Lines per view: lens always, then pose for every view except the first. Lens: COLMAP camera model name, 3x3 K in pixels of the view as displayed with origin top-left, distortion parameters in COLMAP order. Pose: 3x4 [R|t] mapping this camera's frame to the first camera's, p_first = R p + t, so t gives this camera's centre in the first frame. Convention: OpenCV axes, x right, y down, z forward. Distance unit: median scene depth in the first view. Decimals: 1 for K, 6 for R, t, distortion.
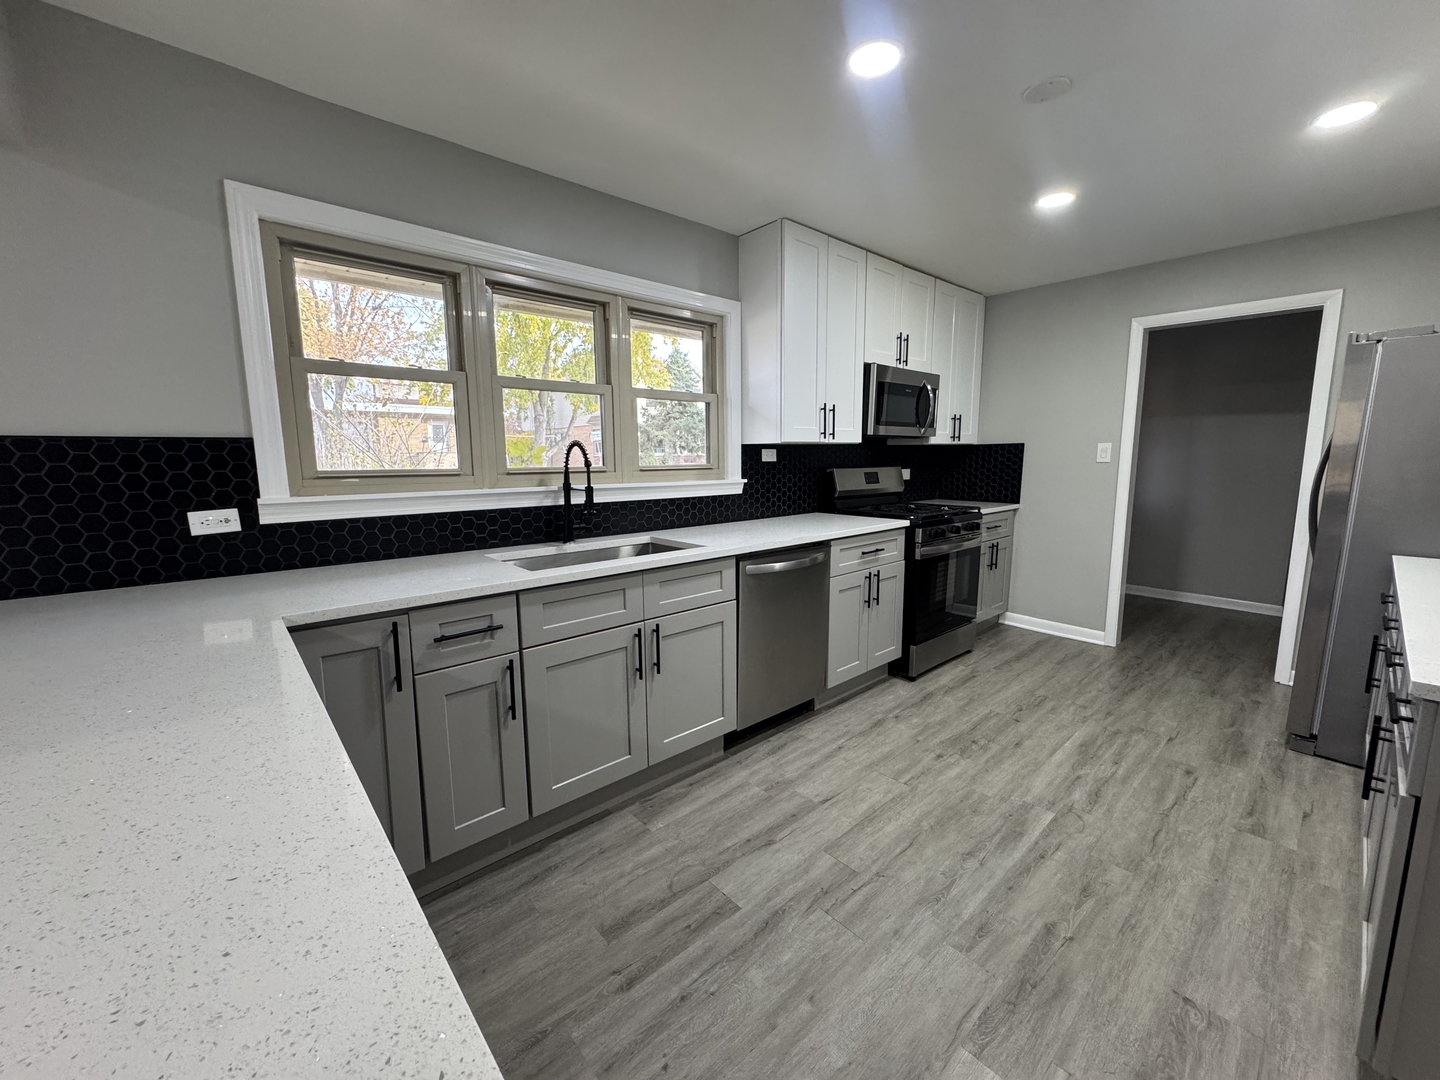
lens RADIAL K [[572.5, 0, 721.9], [0, 572.5, 537.2], [0, 0, 1]] dist [-0.003866, -0.000271]
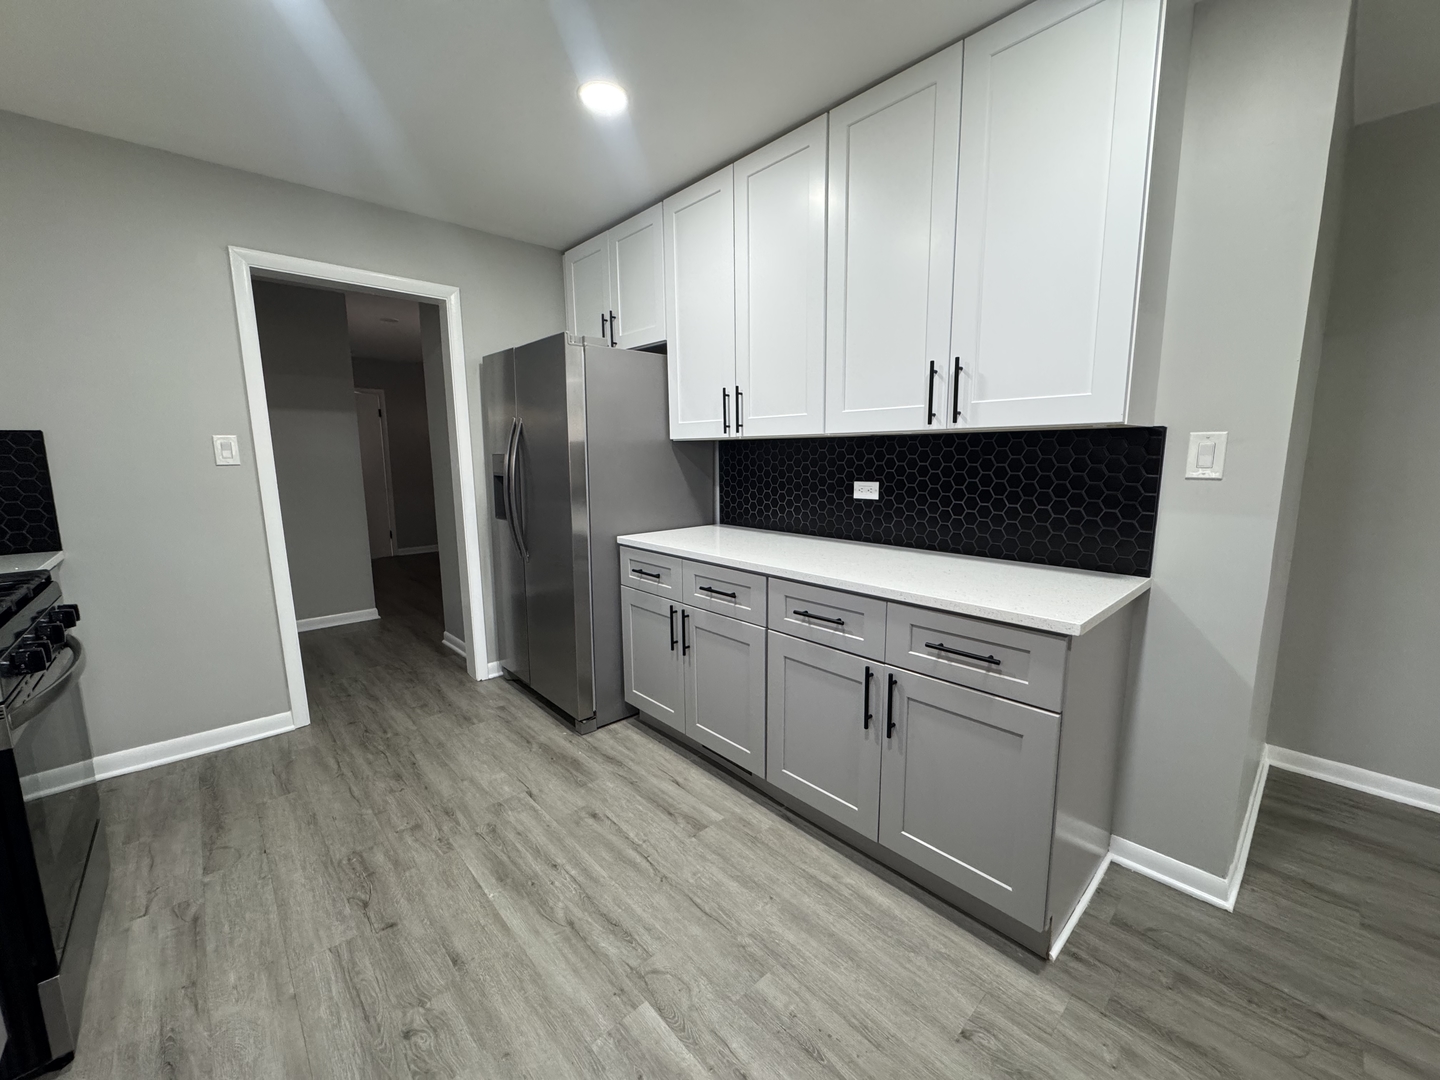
lens RADIAL K [[572.5, 0, 721.9], [0, 572.5, 537.2], [0, 0, 1]] dist [-0.003866, -0.000271]
pose [[-0.019364, -0.139427, 0.990043, 0.011880], [0.149965, 0.978621, 0.140752, -0.069254], [-0.988502, 0.151198, 0.001959, 0.550573]]
